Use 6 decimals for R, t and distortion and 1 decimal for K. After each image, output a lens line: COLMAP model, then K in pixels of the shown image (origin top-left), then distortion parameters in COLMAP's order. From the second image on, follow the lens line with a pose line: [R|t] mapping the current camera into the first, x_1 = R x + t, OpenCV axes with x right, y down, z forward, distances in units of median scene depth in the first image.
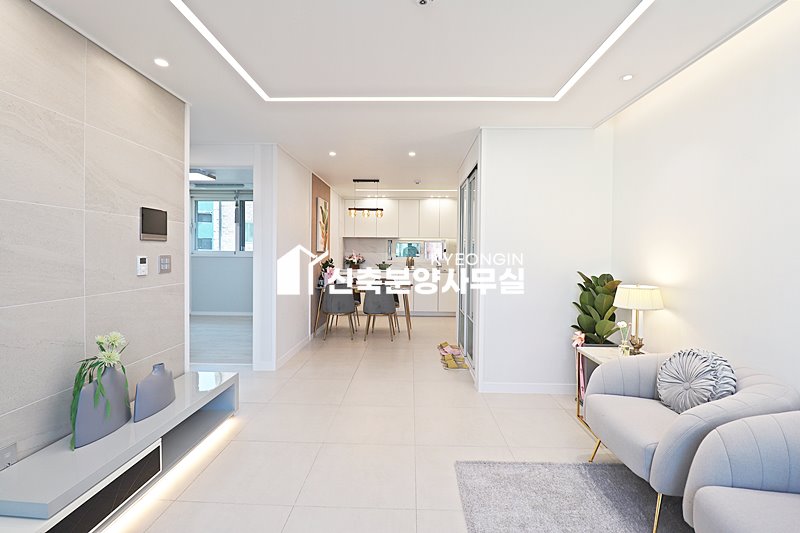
lens RADIAL K [[374.2, 0, 400.2], [0, 374.2, 261.5], [0, 0, 1]] dist [0.002091, -0.013695]
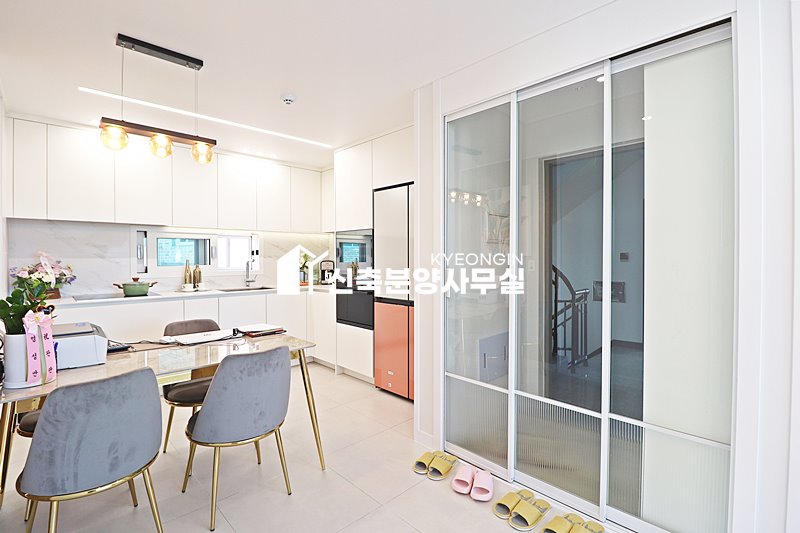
lens RADIAL K [[374.2, 0, 400.2], [0, 374.2, 261.5], [0, 0, 1]] dist [0.002091, -0.013695]
pose [[0.689343, -0.020144, 0.724155, -0.490317], [0.025763, 0.999663, 0.003284, -0.038211], [-0.723977, 0.016393, 0.689630, 1.522307]]
